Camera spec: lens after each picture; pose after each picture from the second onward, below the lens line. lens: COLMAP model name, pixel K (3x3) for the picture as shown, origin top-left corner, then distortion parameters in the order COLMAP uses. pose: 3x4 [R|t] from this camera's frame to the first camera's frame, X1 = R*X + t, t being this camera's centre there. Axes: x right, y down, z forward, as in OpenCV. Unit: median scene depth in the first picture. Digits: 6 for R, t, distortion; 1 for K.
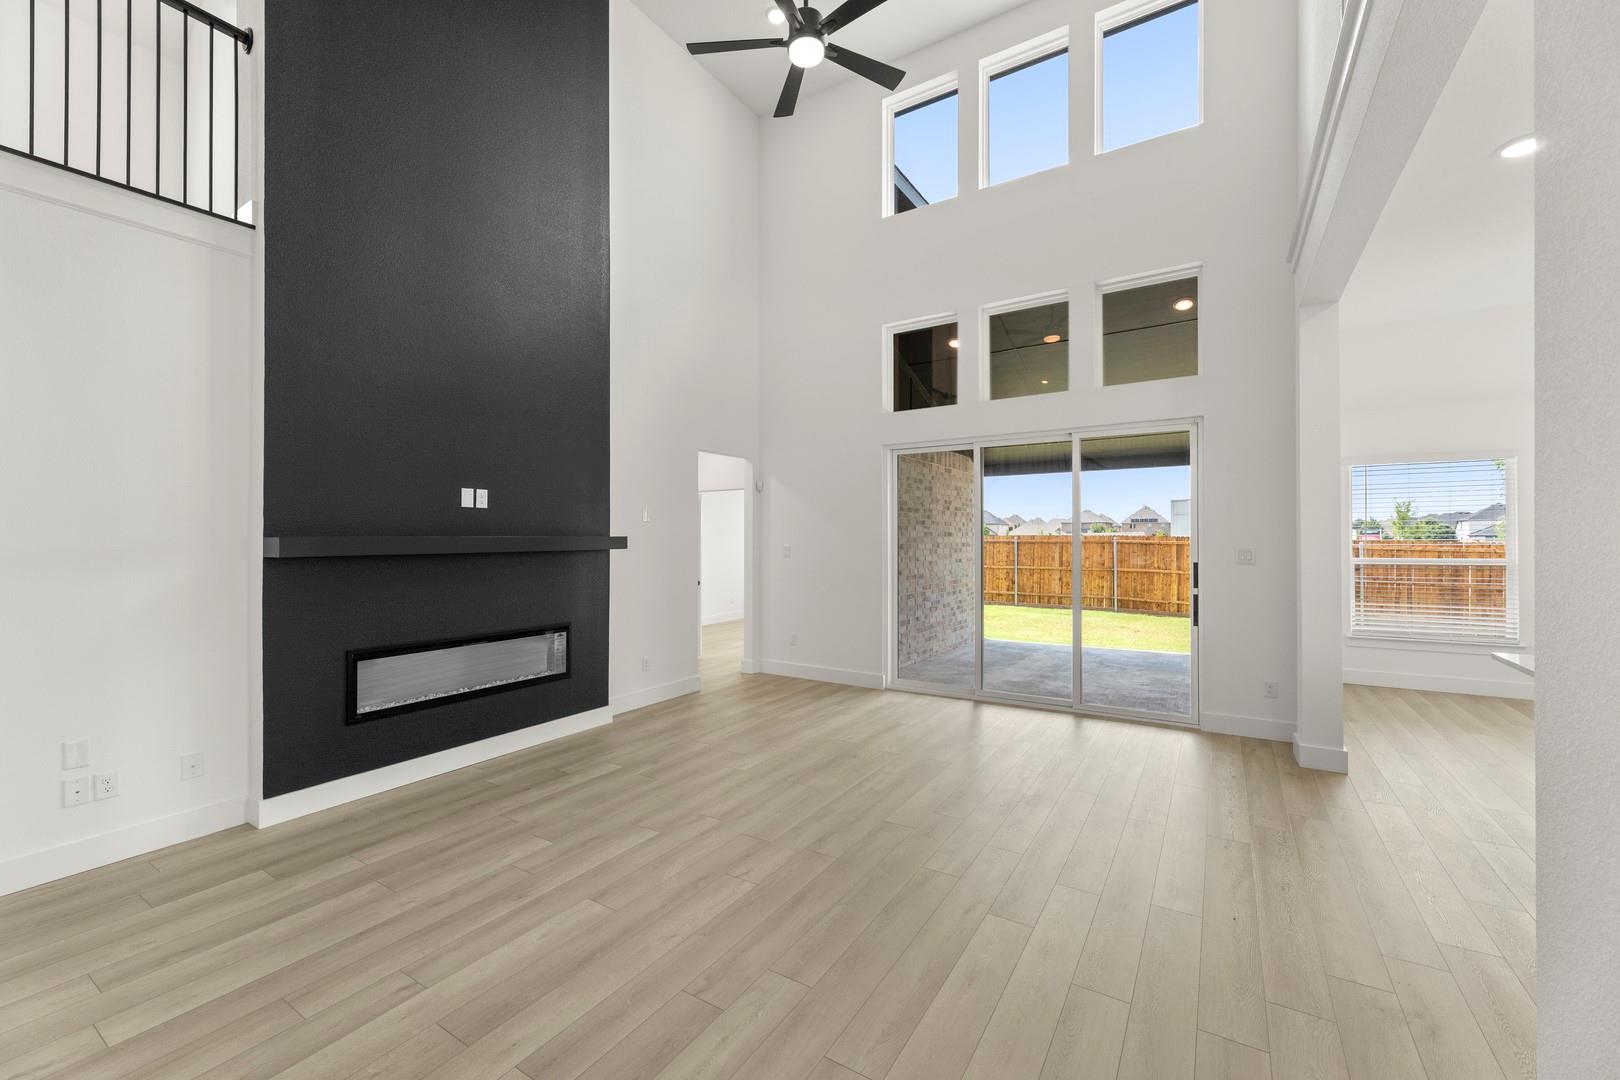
lens RADIAL K [[659.5, 0, 799.8], [0, 659.5, 536.1], [0, 0, 1]] dist [-0.000412, -0.000057]
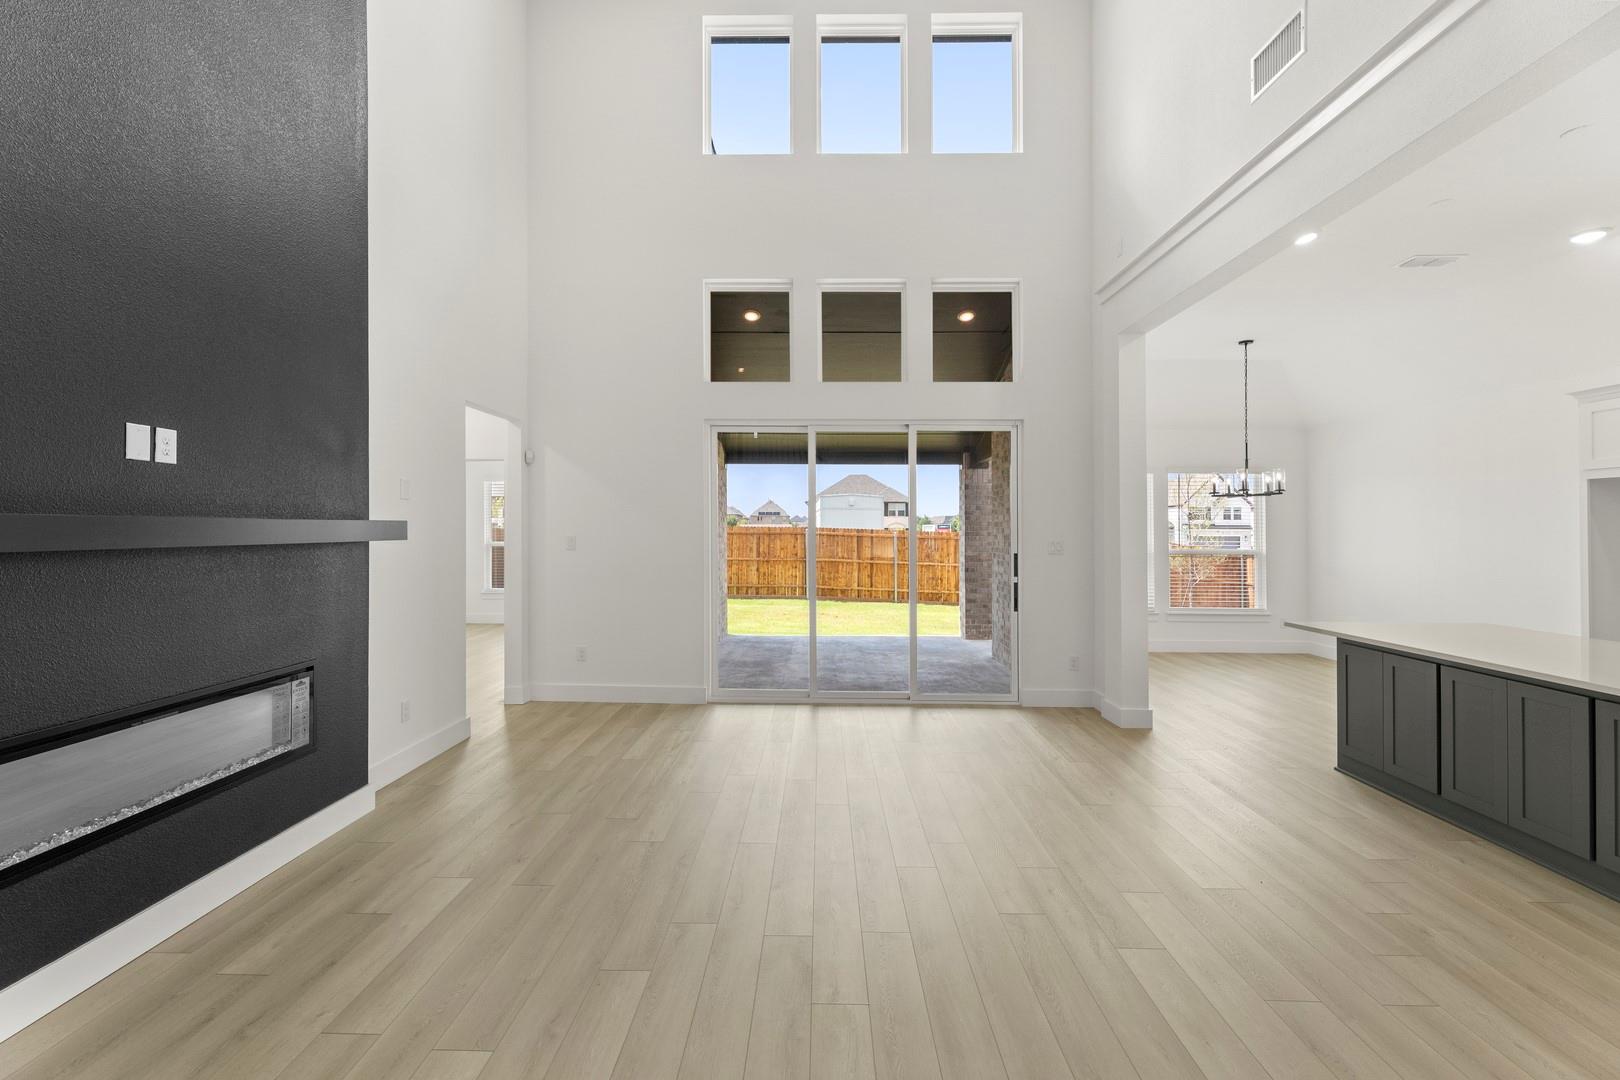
lens RADIAL K [[682.0, 0, 806.5], [0, 682.0, 531.1], [0, 0, 1]] dist [0.001625, -0.000118]
pose [[0.849757, 0.008635, 0.527104, -0.269188], [-0.012607, 0.999913, 0.003944, 0.002809], [-0.527024, -0.009997, 0.849791, 0.205923]]
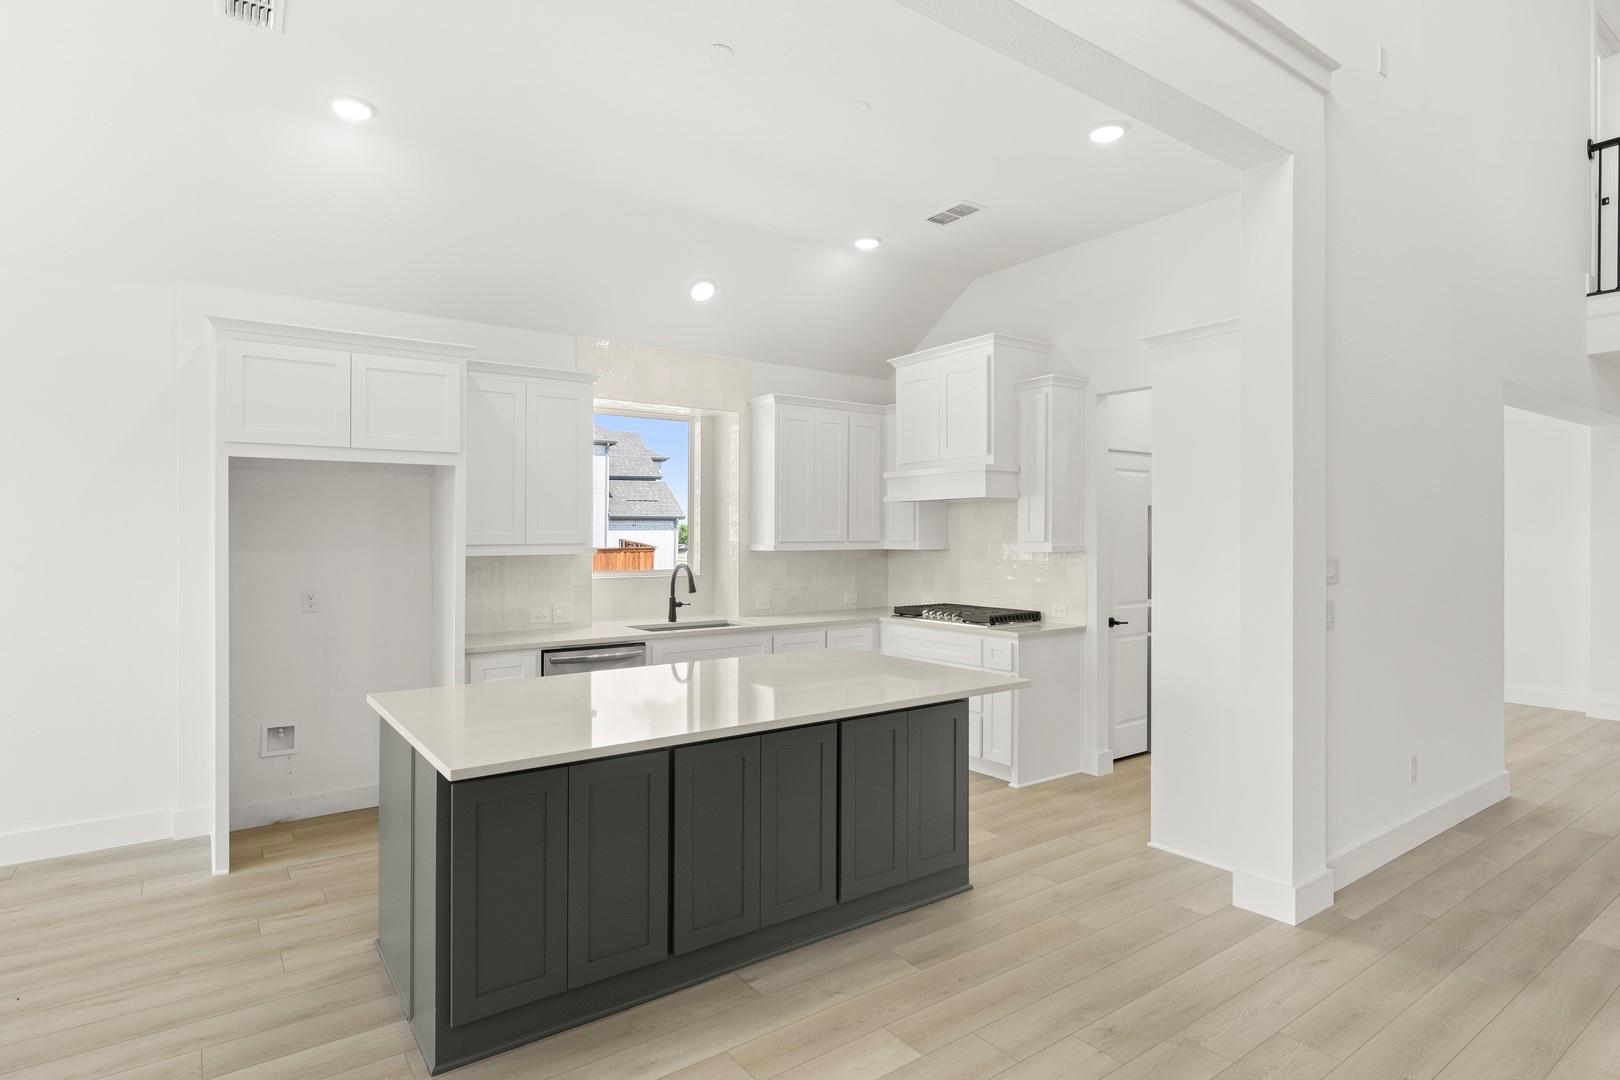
lens RADIAL K [[848.5, 0, 808.6], [0, 848.5, 526.3], [0, 0, 1]] dist [0.000446, -0.000416]
pose [[-0.930780, 0.011353, 0.365404, 0.312712], [0.005773, 0.999849, -0.016360, 0.000124], [-0.365534, -0.013118, -0.930705, 0.874247]]
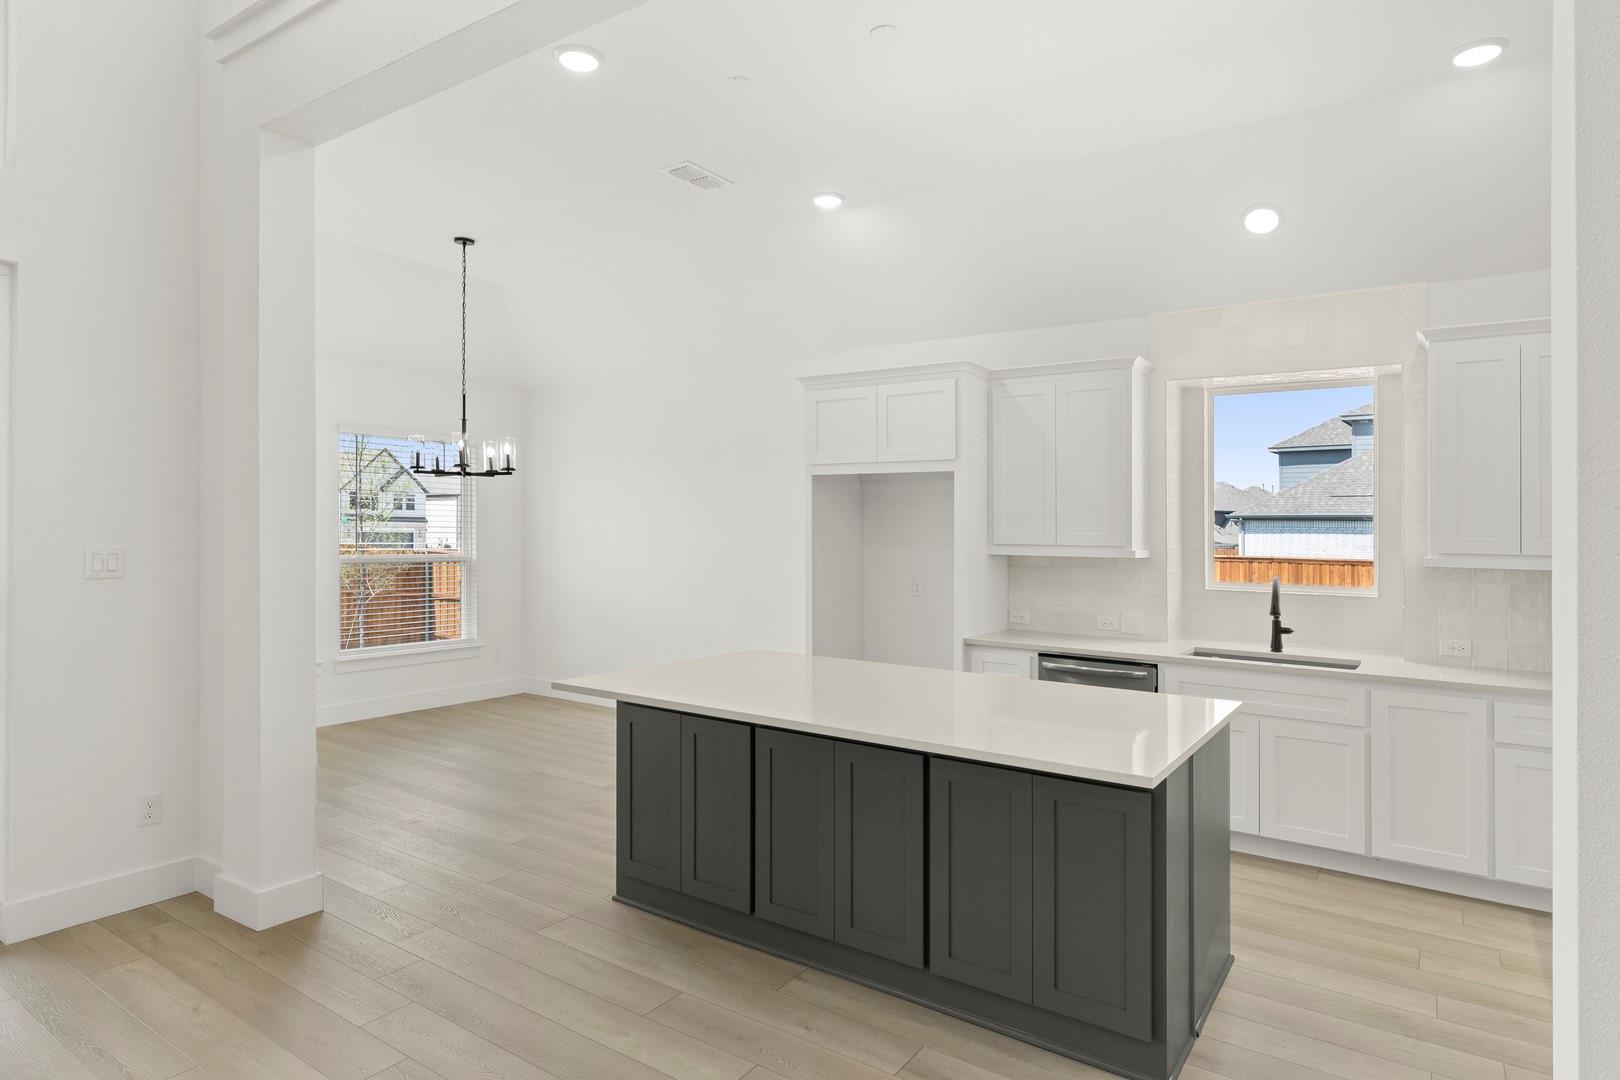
lens RADIAL K [[902.7, 0, 827.1], [0, 902.7, 529.9], [0, 0, 1]] dist [0.000696, 0.000558]
pose [[0.015163, 0.007393, 0.999858, -0.013796], [-0.020678, 0.999761, -0.007079, -0.001644], [-0.999671, -0.020568, 0.015312, 0.382770]]
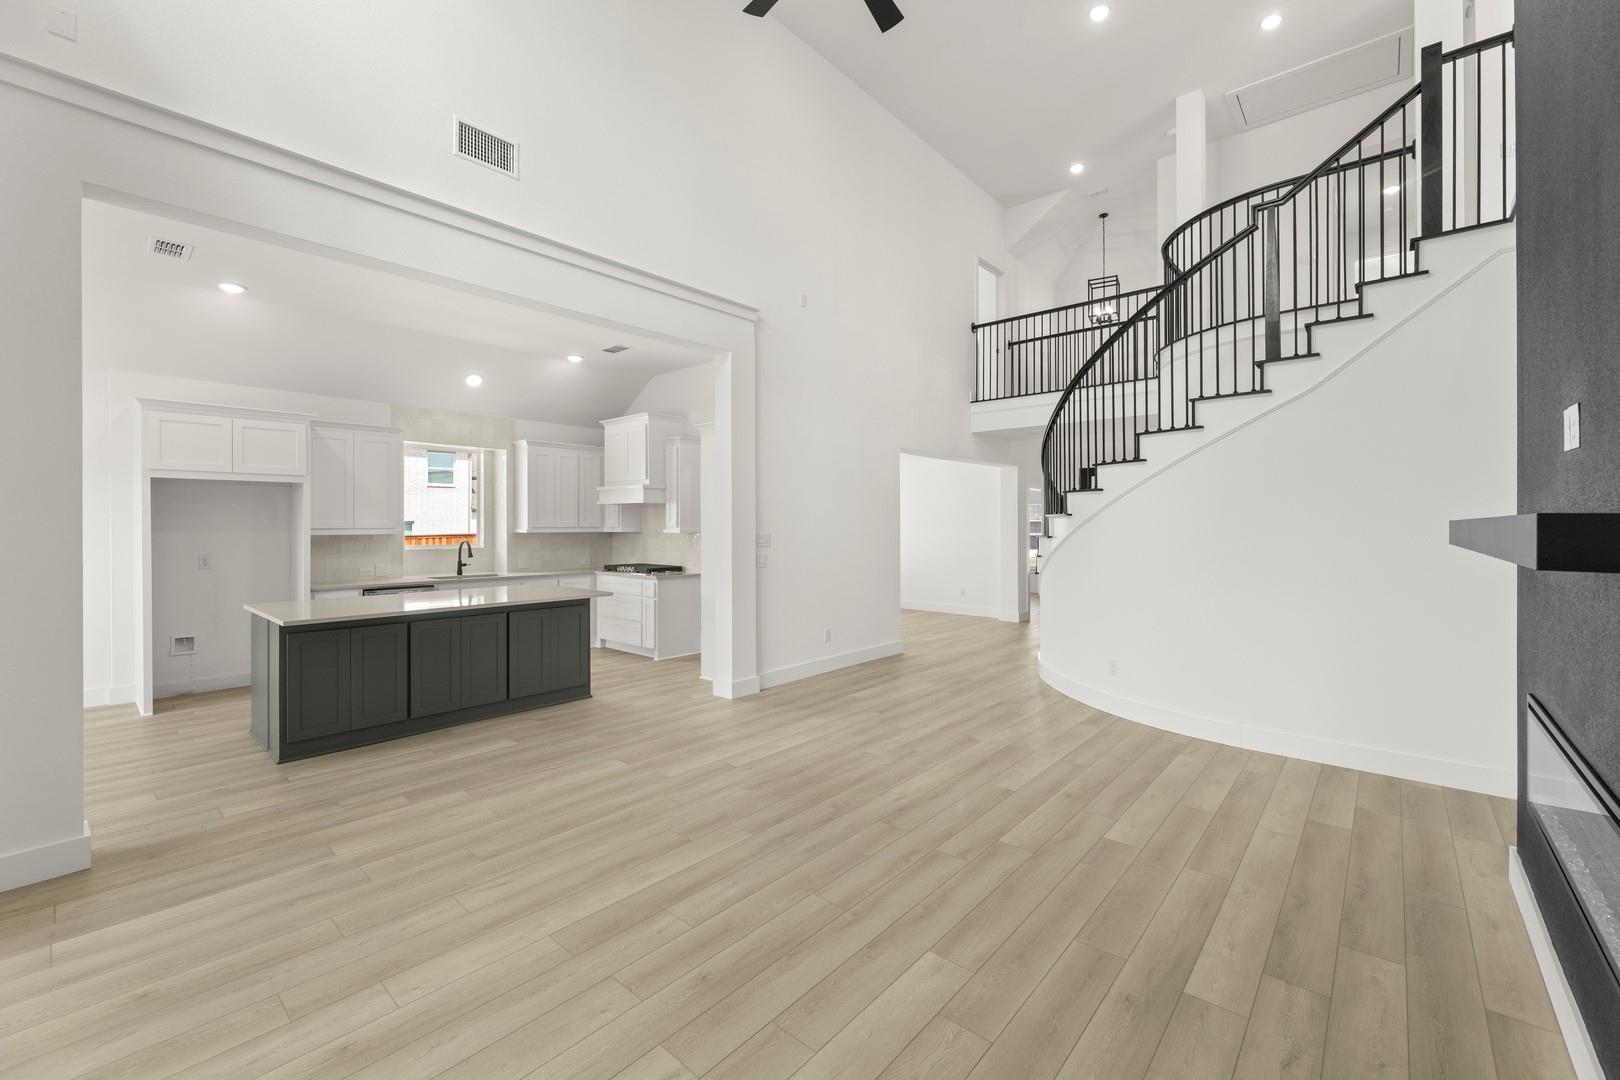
lens RADIAL K [[654.2, 0, 808.5], [0, 654.2, 526.5], [0, 0, 1]] dist [0.001619, 0.000163]
pose [[-0.989184, 0.004653, 0.146603, -0.051546], [0.004608, 0.999989, -0.000644, 0.003615], [-0.146604, 0.000039, -0.989195, 1.183683]]
